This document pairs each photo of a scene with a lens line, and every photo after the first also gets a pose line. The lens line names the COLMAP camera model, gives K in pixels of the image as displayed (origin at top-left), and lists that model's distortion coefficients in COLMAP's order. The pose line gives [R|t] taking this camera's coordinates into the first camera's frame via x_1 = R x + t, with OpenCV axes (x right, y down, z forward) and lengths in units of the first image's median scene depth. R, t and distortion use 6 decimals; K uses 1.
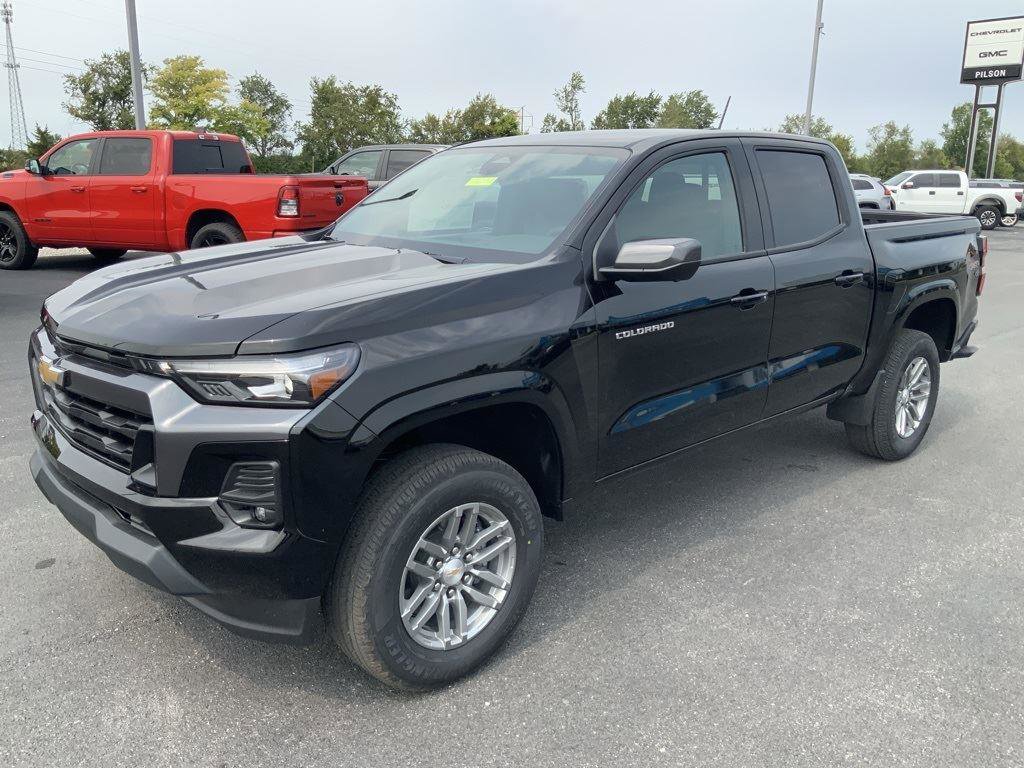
lens RADIAL K [[906.3, 0, 569.0], [0, 906.3, 384.1], [0, 0, 1]] dist [0.130593, -0.320453]
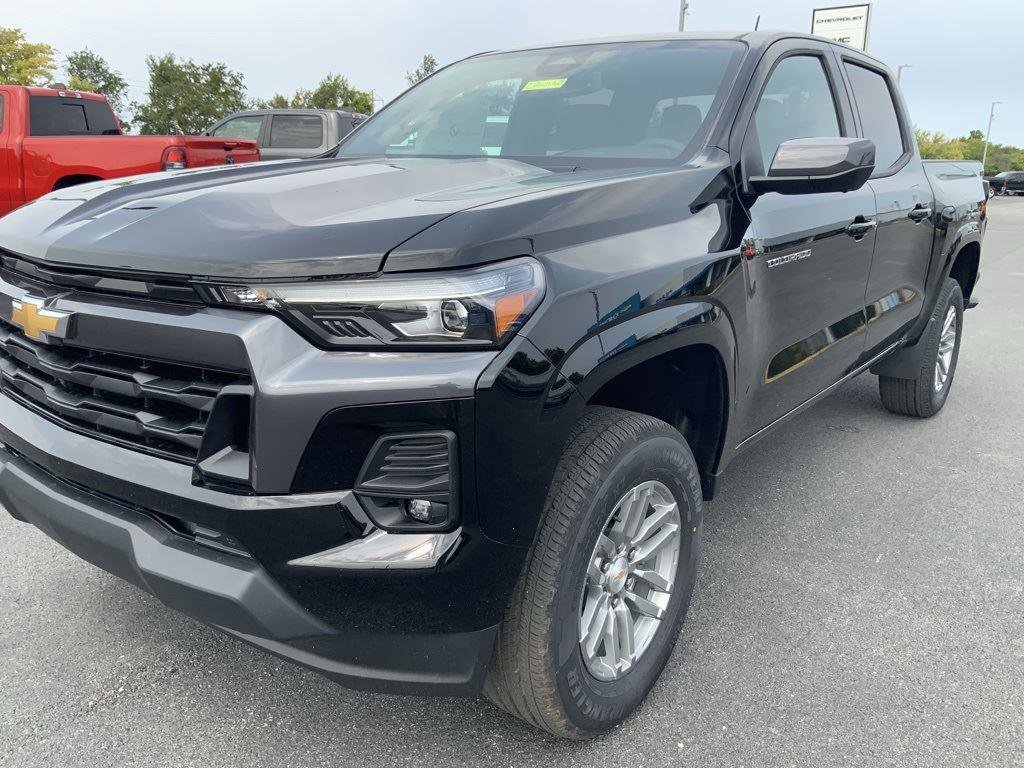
lens RADIAL K [[854.3, 0, 512.3], [0, 854.3, 389.4], [0, 0, 1]] dist [0.056218, -0.122450]
pose [[0.985675, -0.040473, 0.163725, -0.325232], [0.038457, 0.999141, 0.015465, 0.040098], [-0.164210, -0.008947, 0.986385, 0.326062]]
